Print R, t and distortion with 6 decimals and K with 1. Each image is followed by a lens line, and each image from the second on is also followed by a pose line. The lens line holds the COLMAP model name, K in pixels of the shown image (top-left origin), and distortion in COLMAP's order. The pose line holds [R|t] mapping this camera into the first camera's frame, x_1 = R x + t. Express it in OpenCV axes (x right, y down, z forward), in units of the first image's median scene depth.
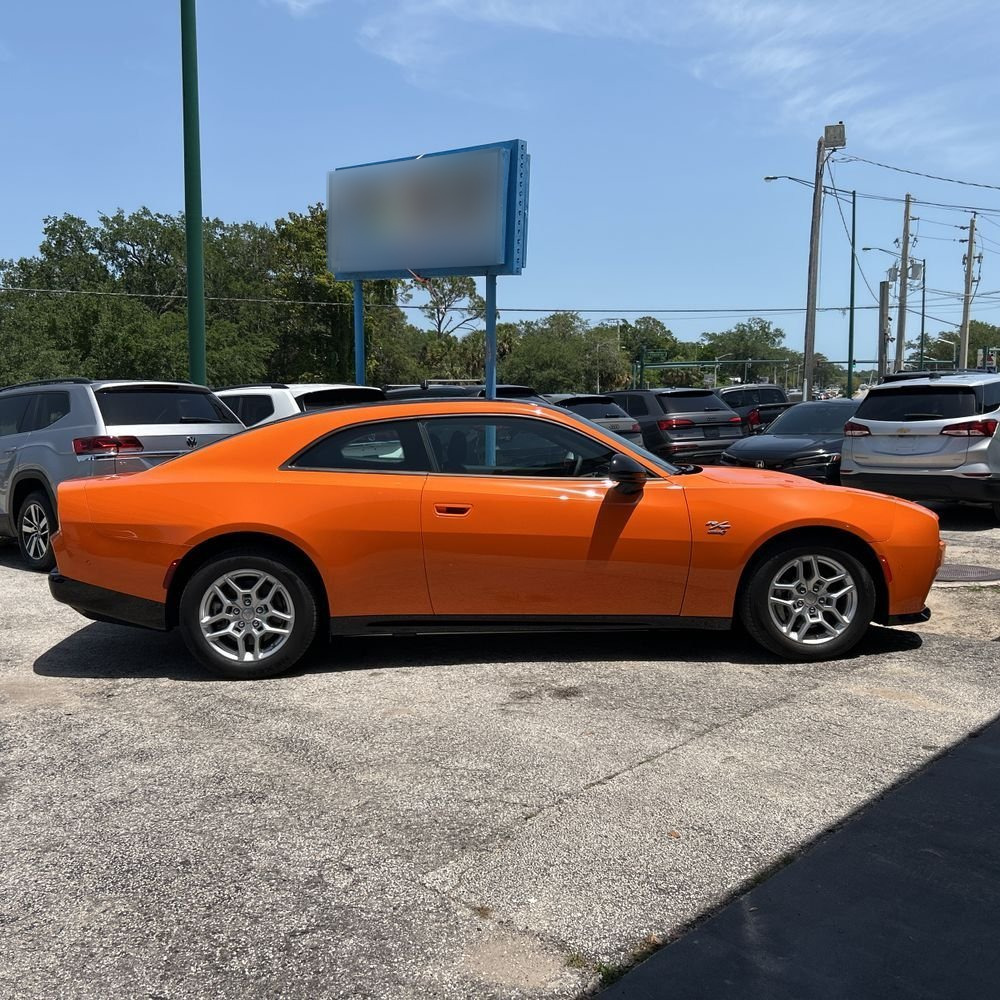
lens RADIAL K [[1000.5, 0, 489.9], [0, 1000.5, 509.0], [0, 0, 1]] dist [0.046148, 0.000000]
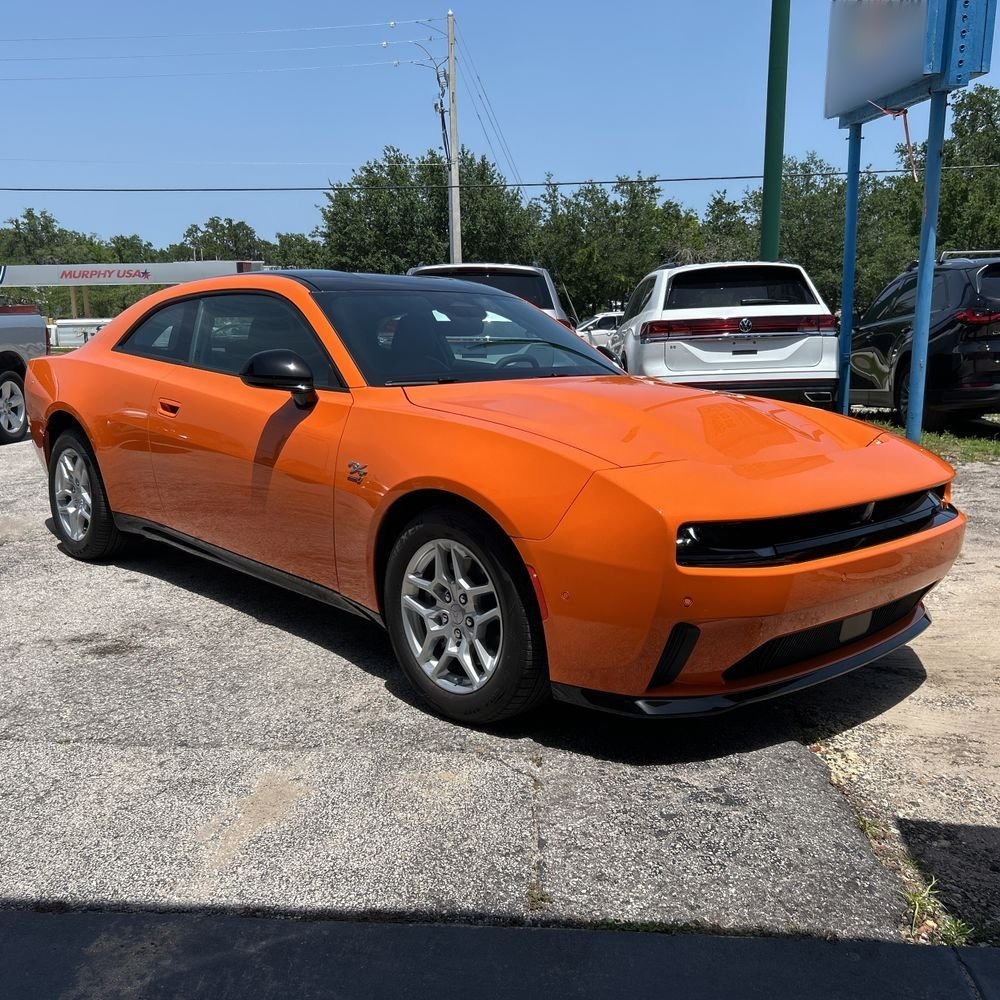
lens RADIAL K [[1000.5, 0, 501.4], [0, 1000.5, 493.7], [0, 0, 1]] dist [0.046148, 0.000000]
pose [[0.649670, 0.150048, -0.745261, 0.748041], [-0.080712, 0.988401, 0.128641, -0.056123], [0.755919, -0.023422, 0.654246, 0.635755]]
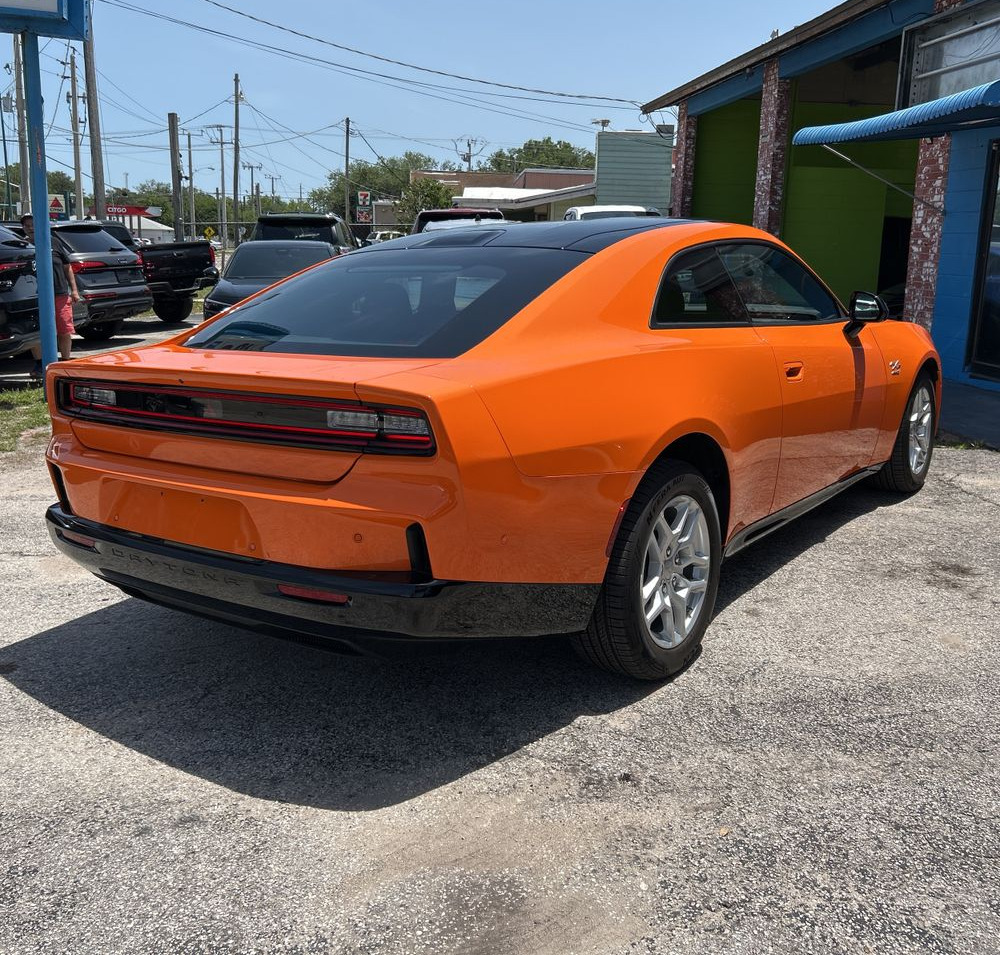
lens RADIAL K [[1006.3, 0, 497.4], [0, 1006.3, 478.5], [0, 0, 1]] dist [0.016194, 0.000000]
pose [[0.624847, -0.158768, 0.764434, -0.730281], [0.068352, 0.986470, 0.149013, -0.045783], [-0.777749, -0.040860, 0.627245, 0.672735]]
